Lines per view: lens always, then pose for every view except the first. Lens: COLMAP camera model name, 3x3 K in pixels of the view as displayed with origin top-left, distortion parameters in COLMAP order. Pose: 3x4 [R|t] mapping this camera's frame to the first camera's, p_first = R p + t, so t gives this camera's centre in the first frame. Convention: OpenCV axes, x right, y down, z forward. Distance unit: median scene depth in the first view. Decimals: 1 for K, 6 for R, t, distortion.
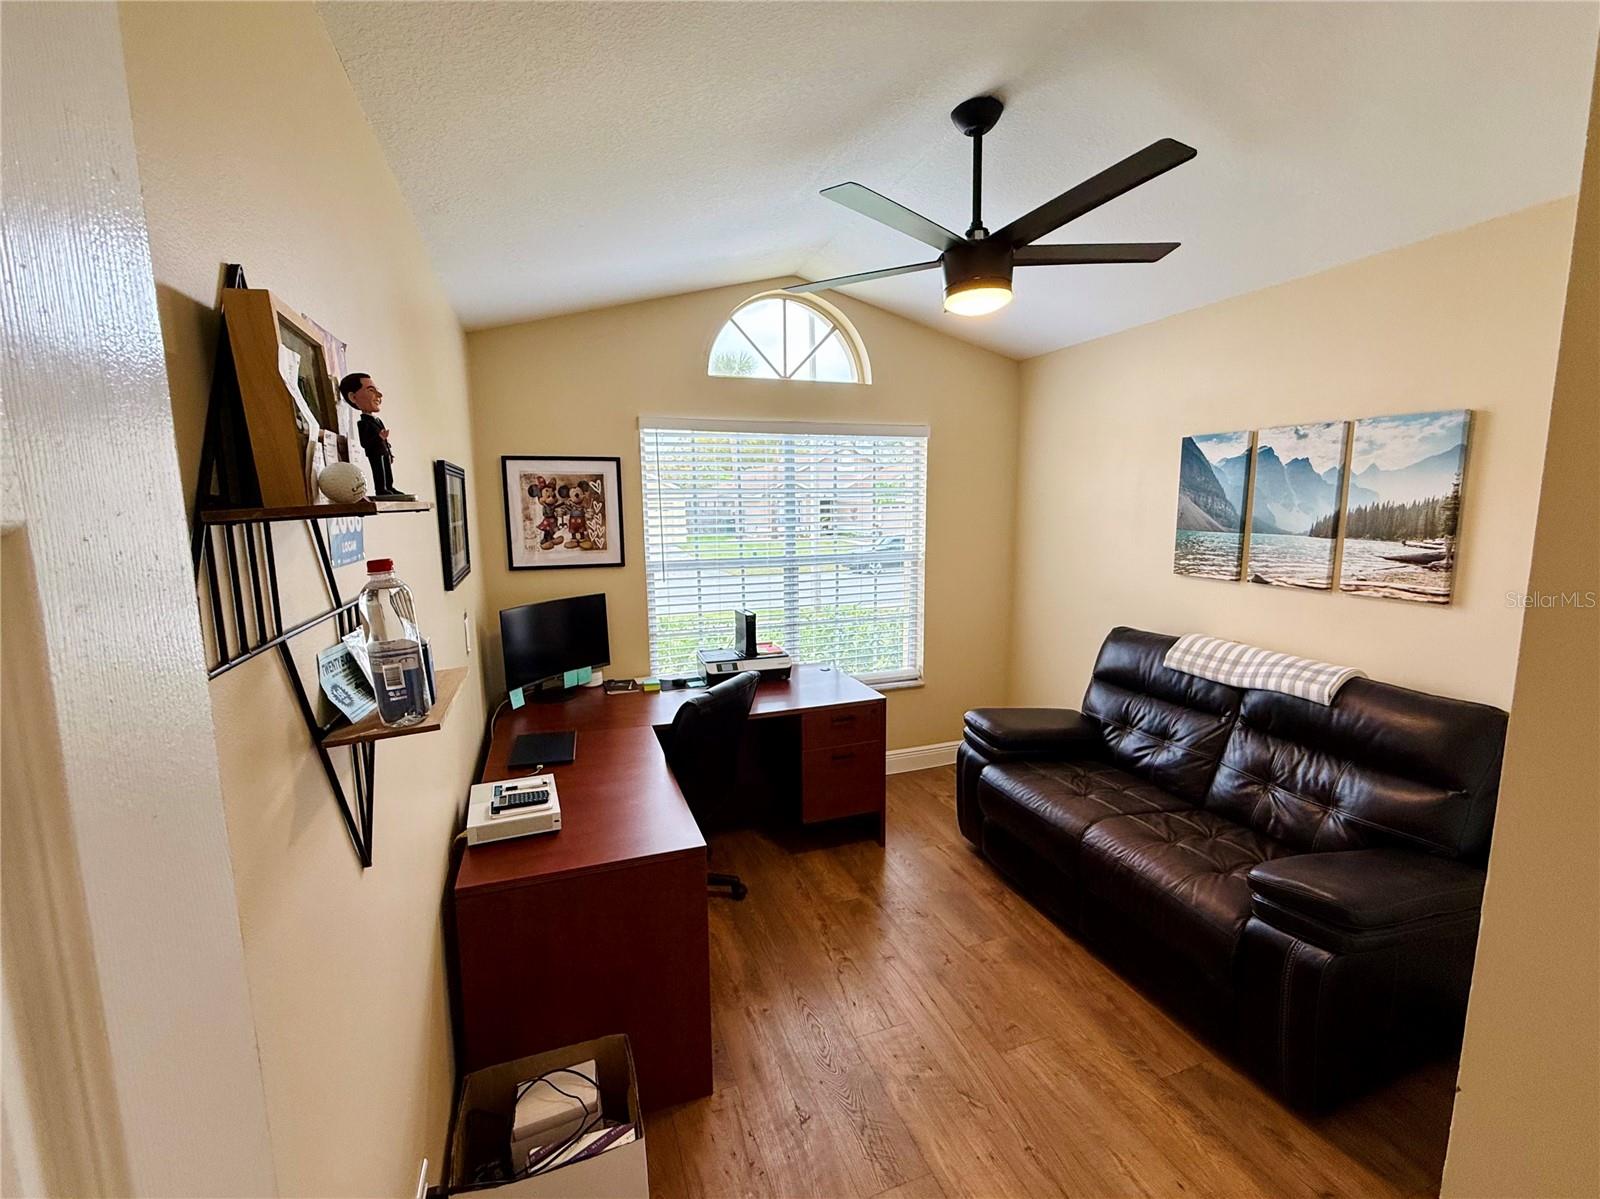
lens RADIAL K [[653.2, 0, 799.0], [0, 653.2, 594.3], [0, 0, 1]] dist [0.002498, 0.000515]
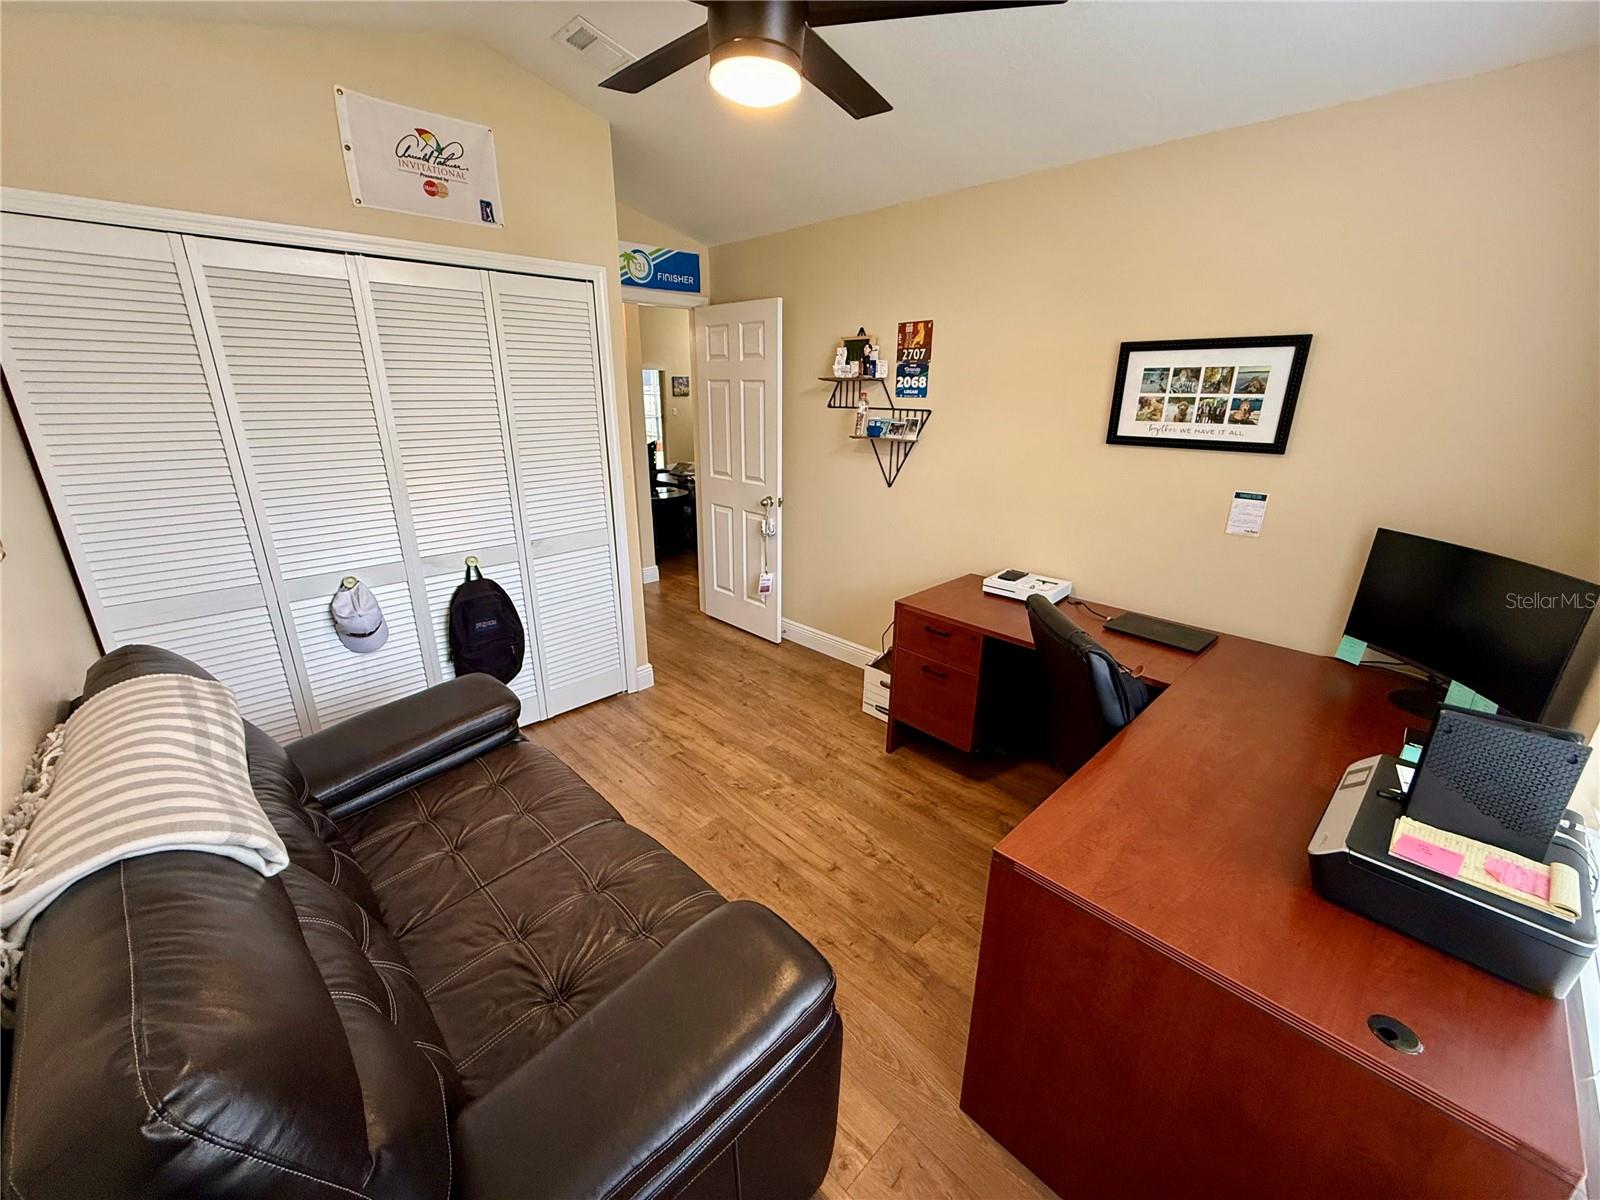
lens RADIAL K [[653.2, 0, 795.2], [0, 653.2, 601.5], [0, 0, 1]] dist [0.002498, 0.000515]
pose [[-0.907010, 0.140867, -0.396850, 0.632472], [-0.053063, 0.896648, 0.439552, -0.267454], [0.417753, 0.419736, -0.805794, 1.942391]]
